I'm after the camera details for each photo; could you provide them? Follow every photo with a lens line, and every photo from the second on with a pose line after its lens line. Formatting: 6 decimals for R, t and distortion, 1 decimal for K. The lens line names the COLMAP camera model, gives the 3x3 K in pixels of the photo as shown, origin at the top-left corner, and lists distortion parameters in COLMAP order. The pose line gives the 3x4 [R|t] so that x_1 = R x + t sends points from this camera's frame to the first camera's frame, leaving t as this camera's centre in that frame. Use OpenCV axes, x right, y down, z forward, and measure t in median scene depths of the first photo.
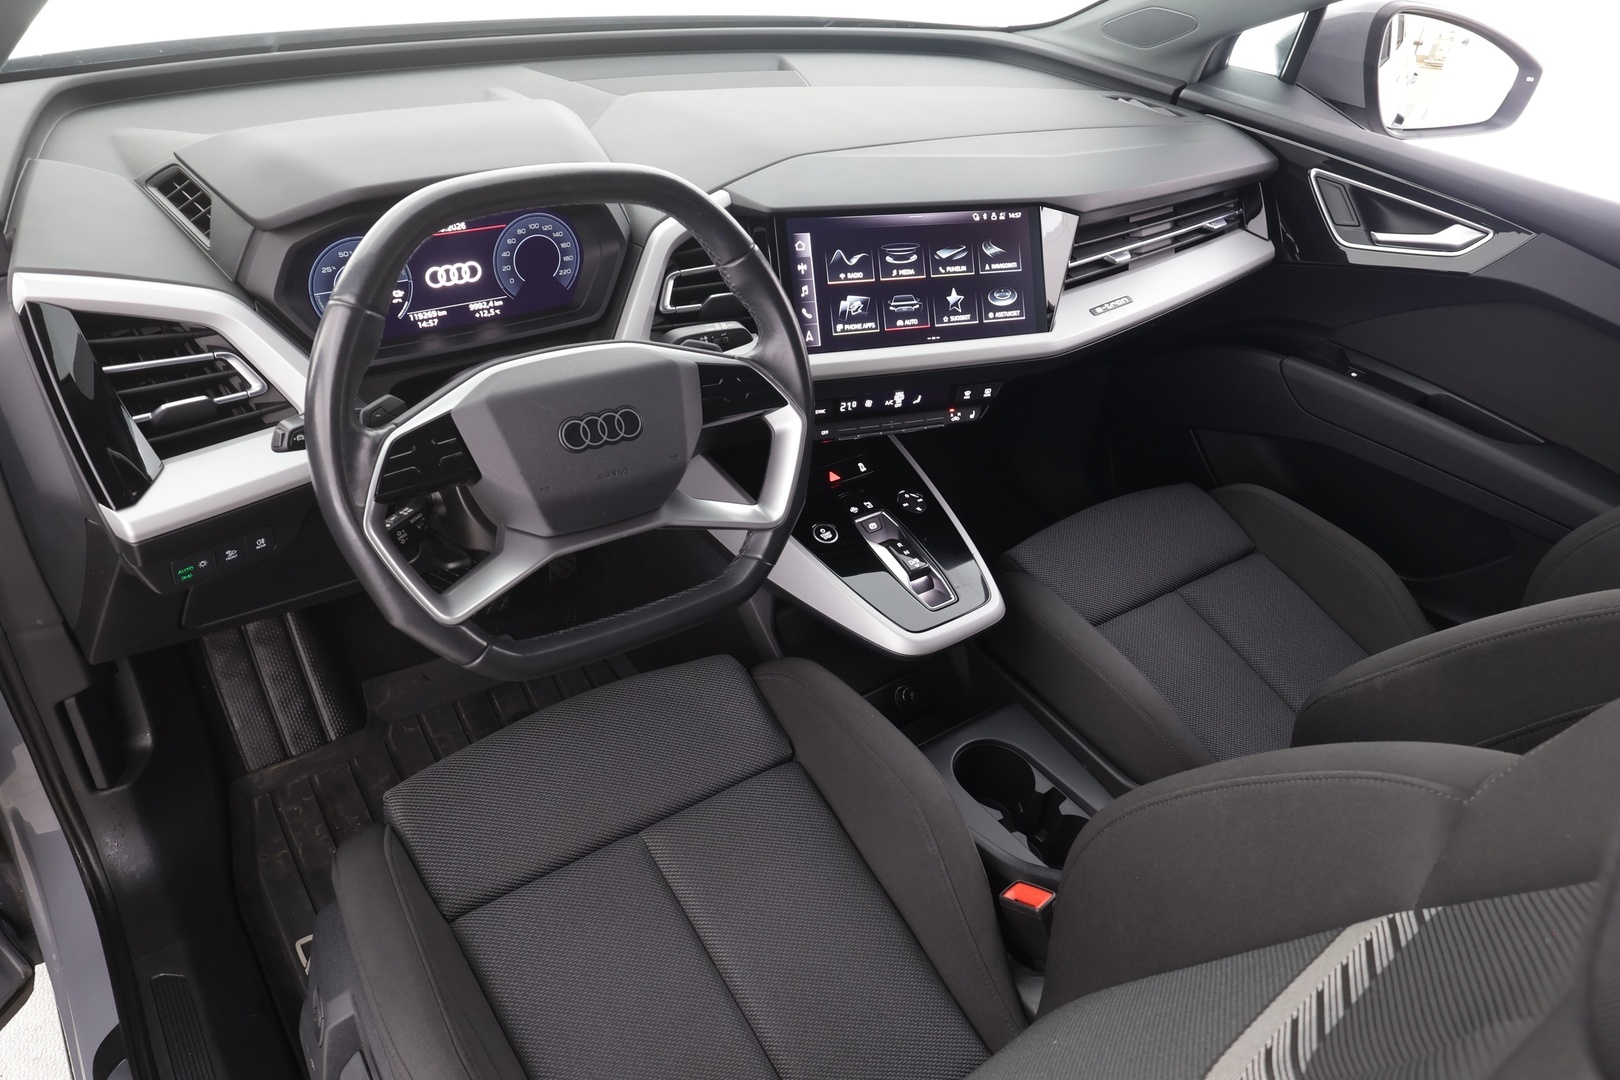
lens RADIAL K [[1080.1, 0, 800.6], [0, 1080.1, 542.9], [0, 0, 1]] dist [0.012668, -0.007997]
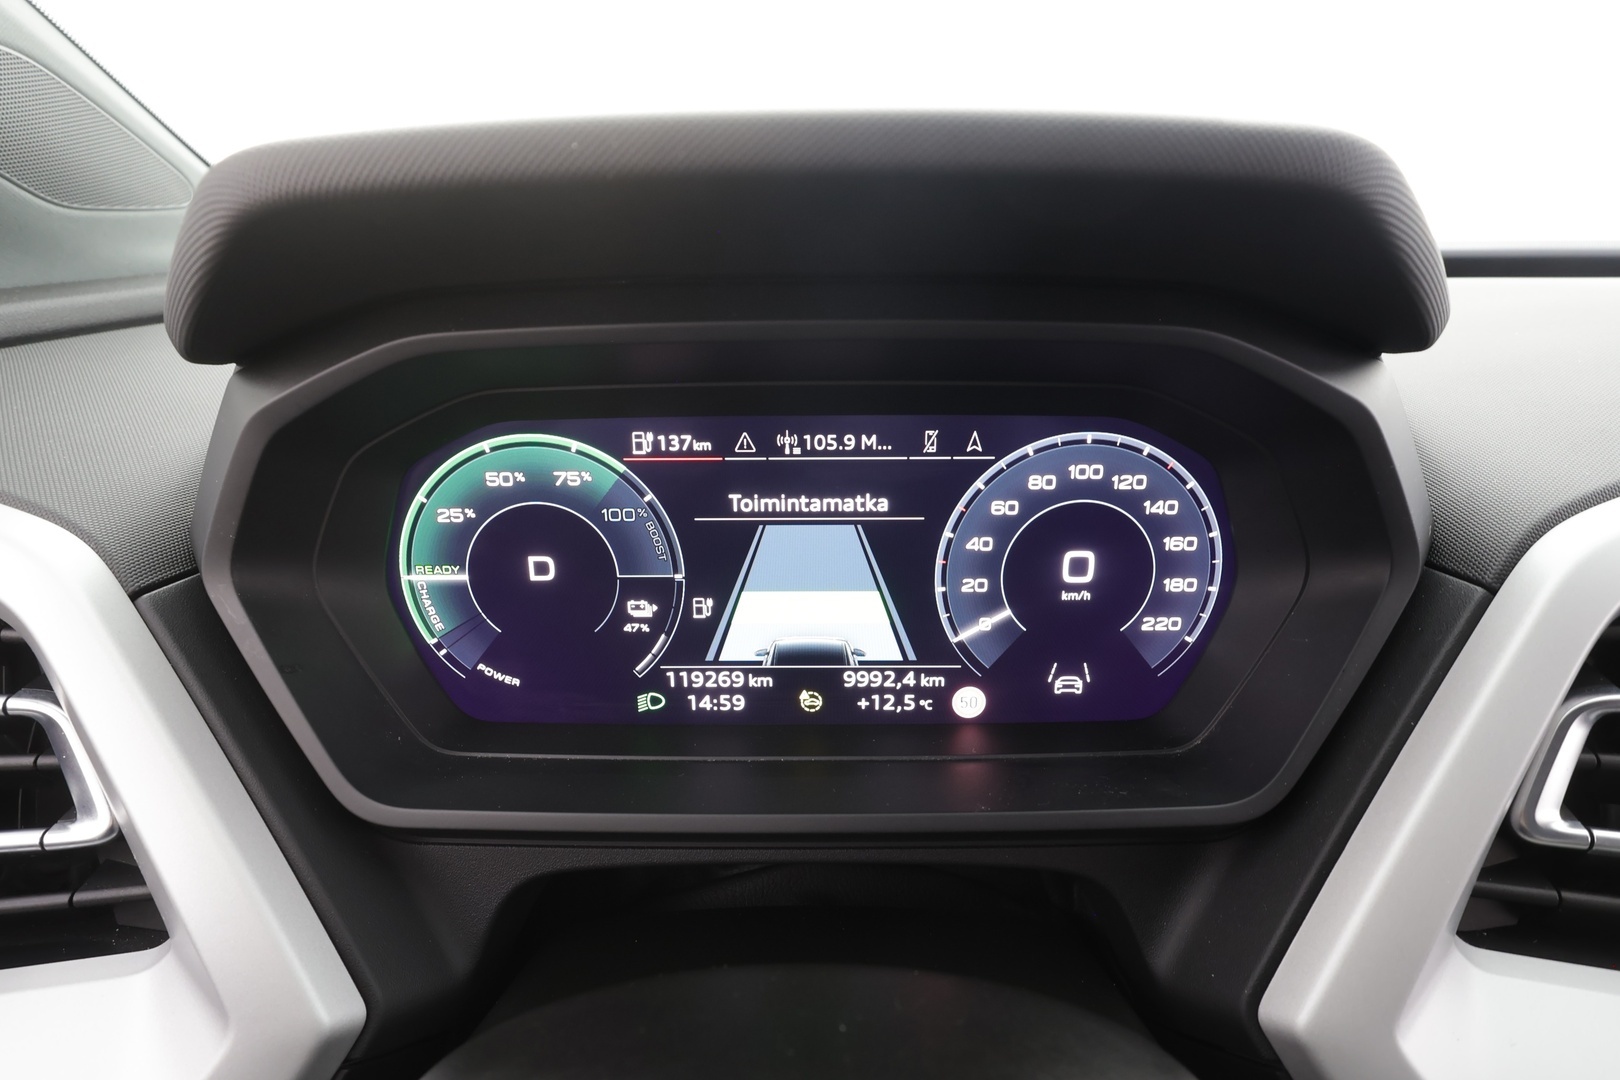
lens RADIAL K [[809.4, 0, 810.6], [0, 809.4, 537.9], [0, 0, 1]] dist [0.006019, -0.002313]
pose [[0.808818, 0.123097, -0.575030, -0.150850], [-0.279960, 0.940525, -0.192443, -0.179872], [0.517141, 0.316637, 0.795176, 0.675503]]
